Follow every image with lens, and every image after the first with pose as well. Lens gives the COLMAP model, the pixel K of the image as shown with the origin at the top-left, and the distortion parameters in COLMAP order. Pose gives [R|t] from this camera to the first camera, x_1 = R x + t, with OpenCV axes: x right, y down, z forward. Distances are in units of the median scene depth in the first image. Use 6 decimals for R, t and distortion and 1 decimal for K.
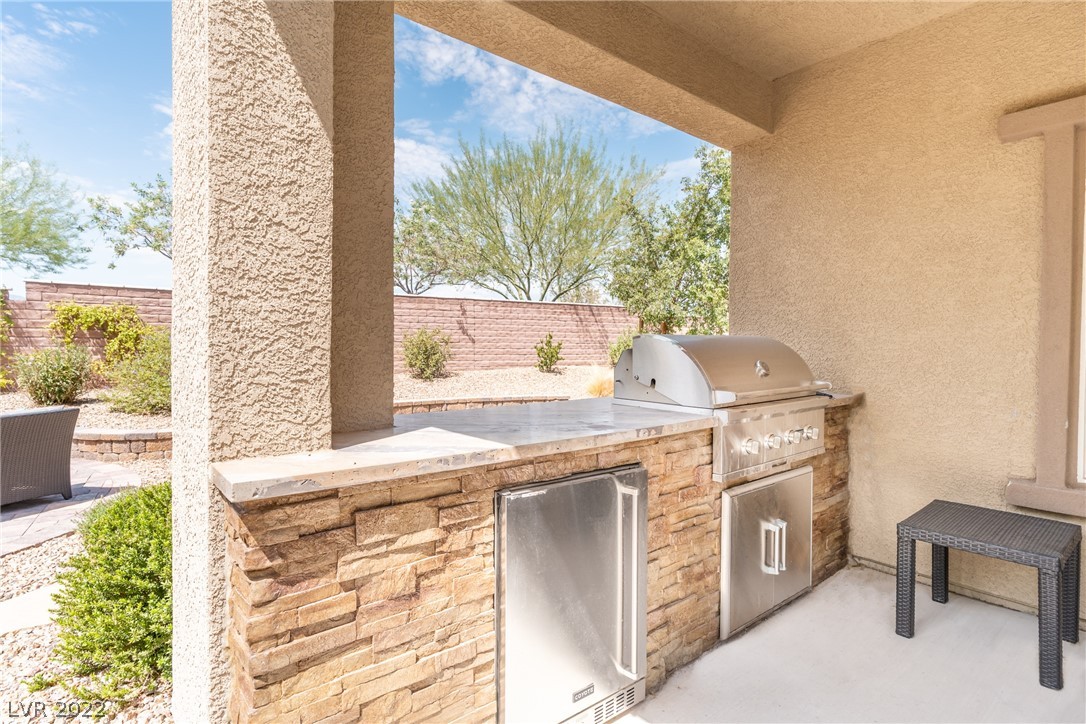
lens RADIAL K [[572.2, 0, 548.6], [0, 572.2, 337.4], [0, 0, 1]] dist [0.033659, -0.003841]
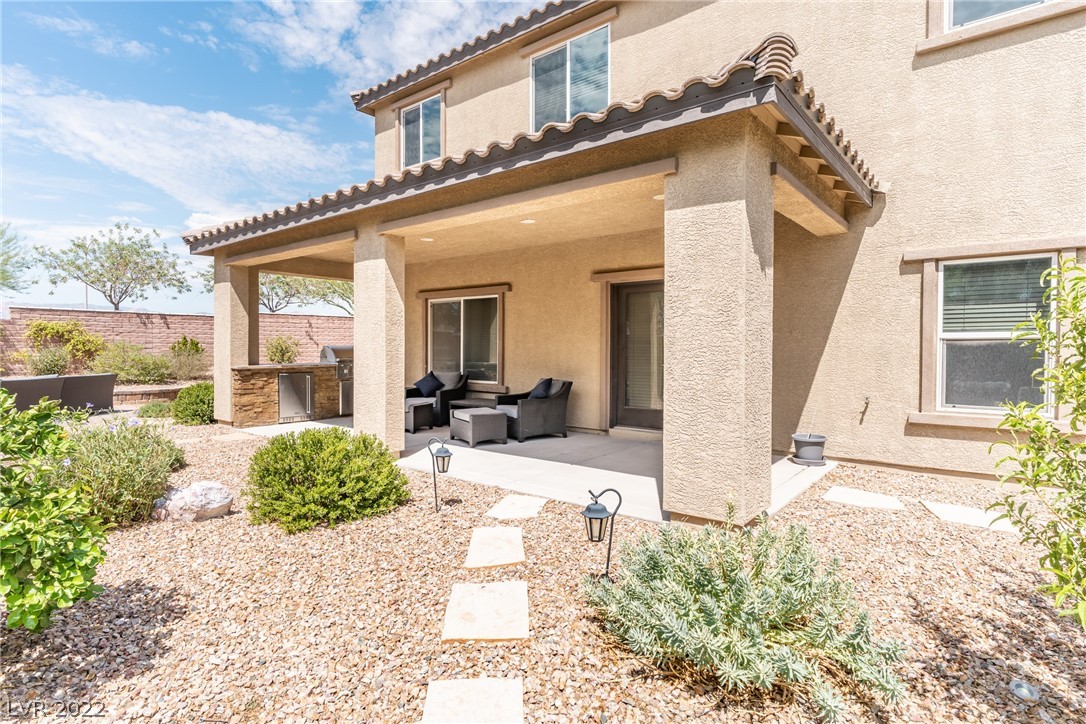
lens RADIAL K [[572.2, 0, 534.0], [0, 572.2, 384.4], [0, 0, 1]] dist [0.033659, -0.003841]
pose [[0.984357, -0.015304, 0.175520, 0.186513], [0.000502, 0.996460, 0.084067, -0.016243], [-0.176186, -0.082664, 0.980880, -0.686376]]
